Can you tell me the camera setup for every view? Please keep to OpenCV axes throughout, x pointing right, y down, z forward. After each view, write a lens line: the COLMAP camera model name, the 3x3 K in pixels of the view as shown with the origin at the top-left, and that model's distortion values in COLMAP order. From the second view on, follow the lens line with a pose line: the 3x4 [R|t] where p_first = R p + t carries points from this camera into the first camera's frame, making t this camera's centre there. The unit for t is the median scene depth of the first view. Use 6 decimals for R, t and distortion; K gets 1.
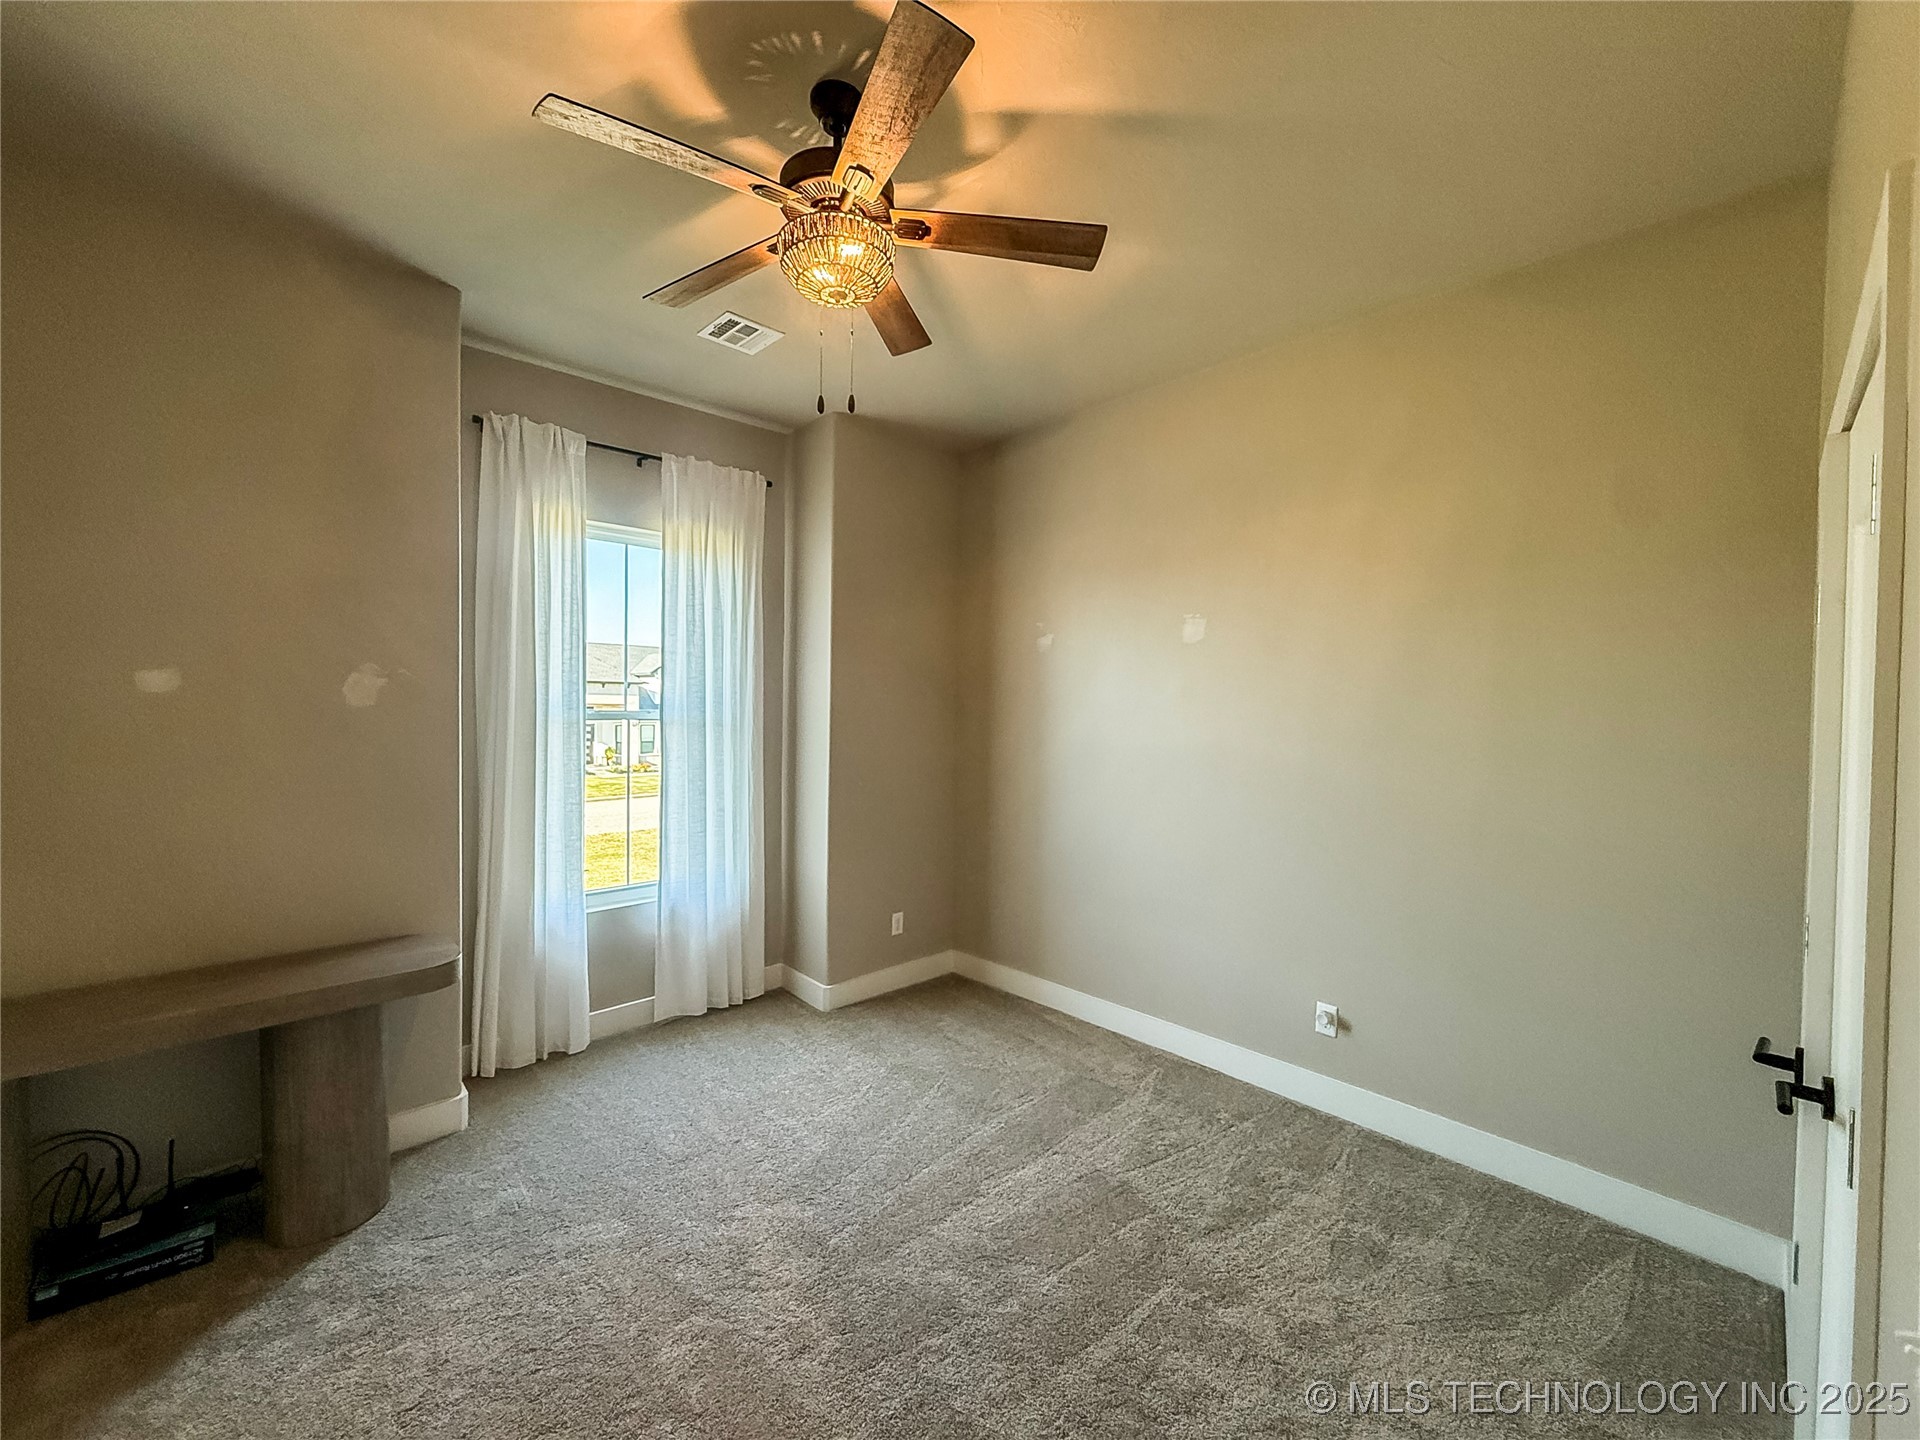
lens RADIAL K [[770.4, 0, 955.2], [0, 770.4, 718.1], [0, 0, 1]] dist [0.002659, -0.002016]
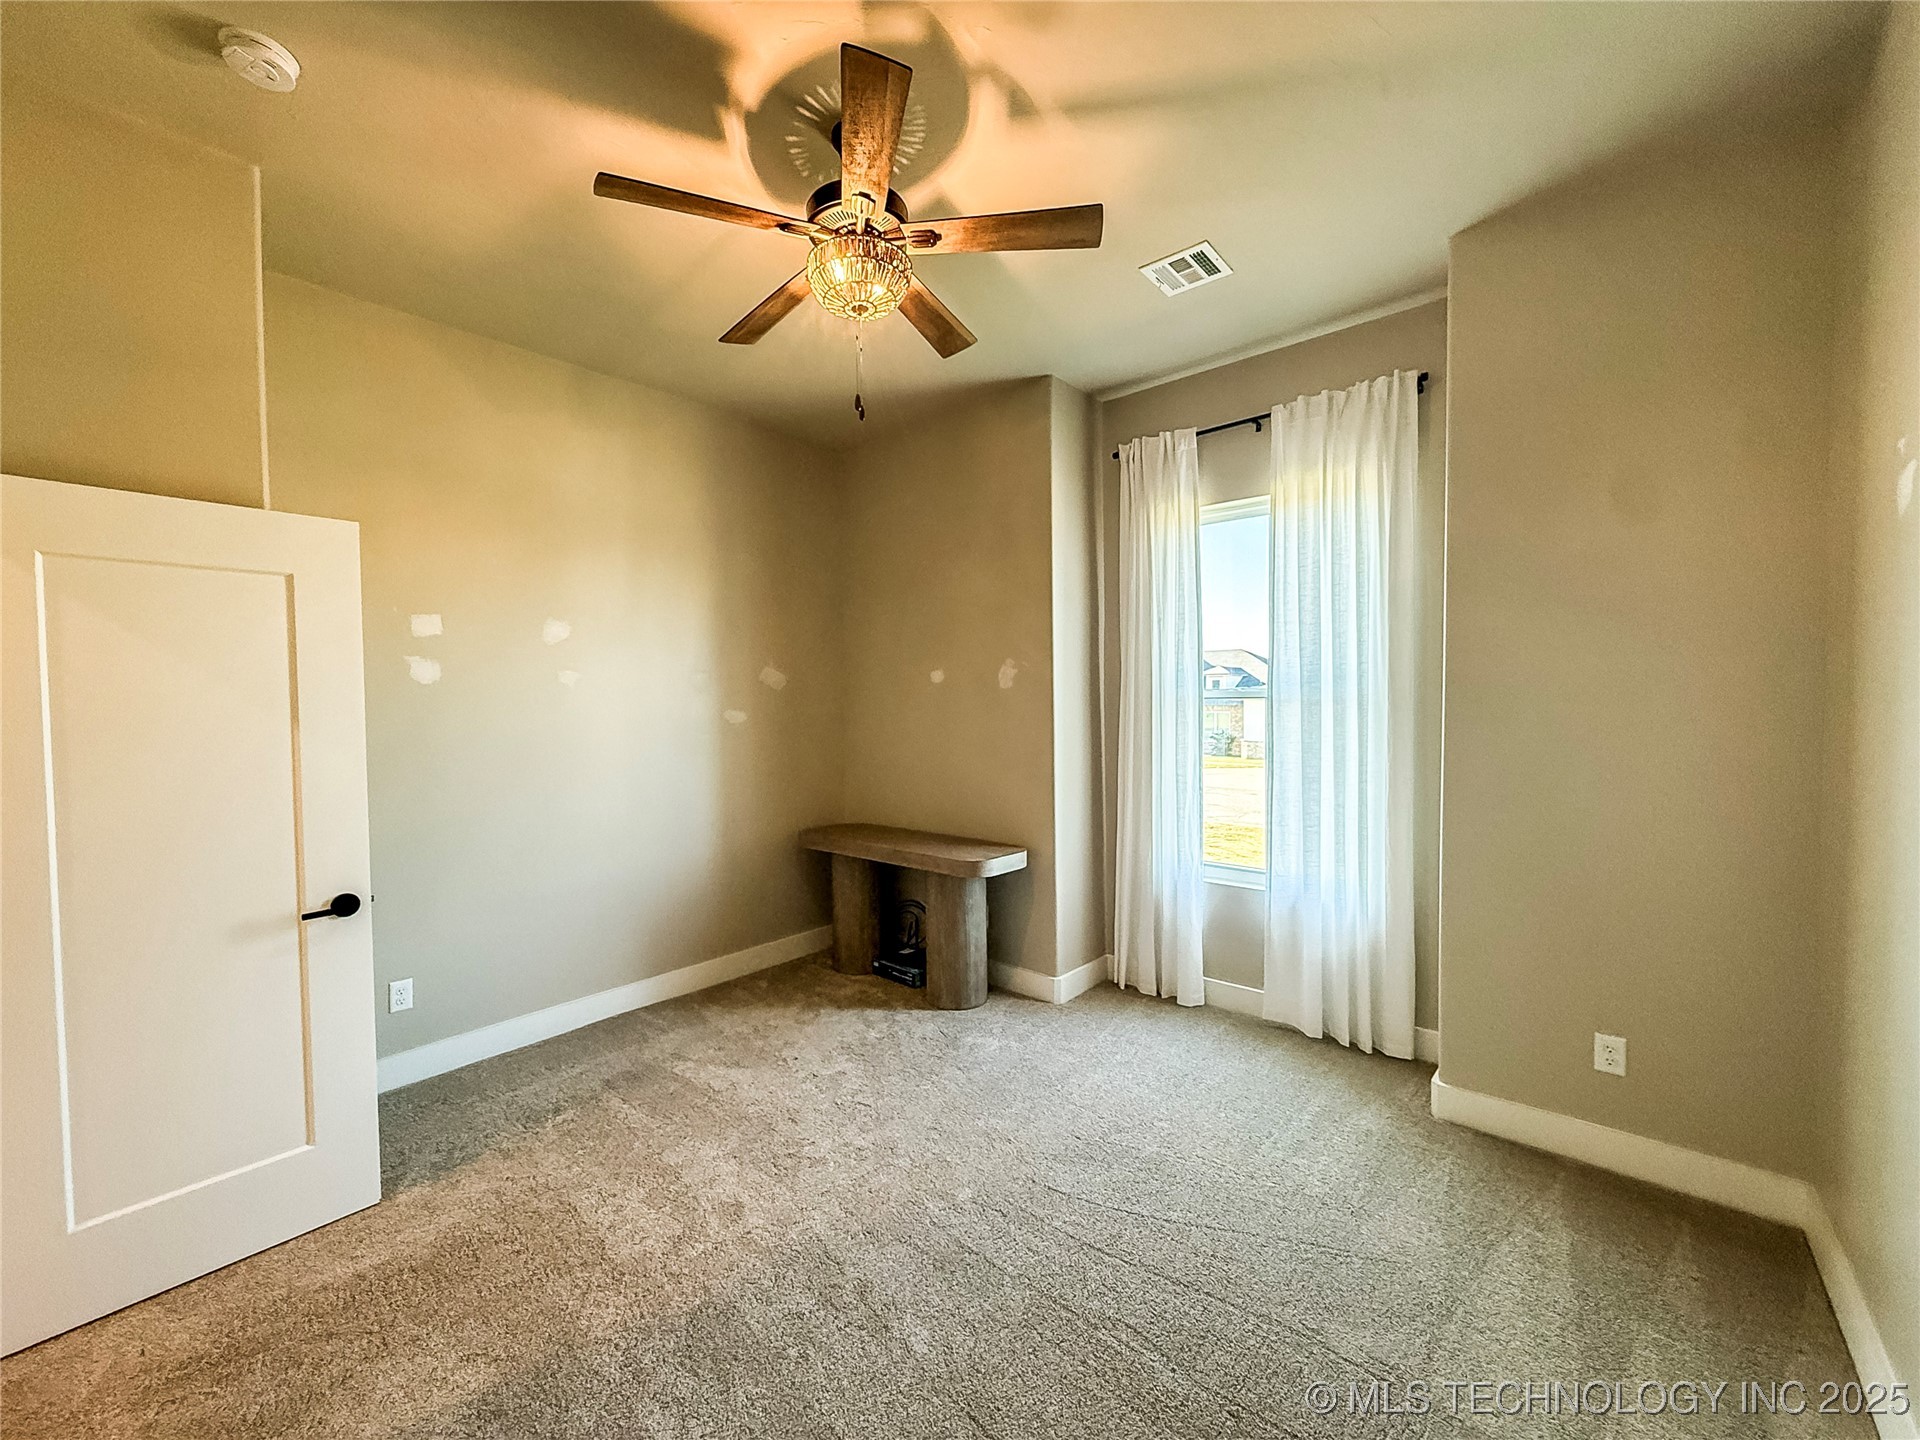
lens RADIAL K [[770.4, 0, 953.8], [0, 770.4, 717.9], [0, 0, 1]] dist [0.002659, -0.002016]
pose [[0.087297, 0.015127, -0.996068, 0.530980], [-0.004156, 0.999882, 0.014821, 0.015704], [0.996174, 0.002846, 0.087349, 0.560376]]
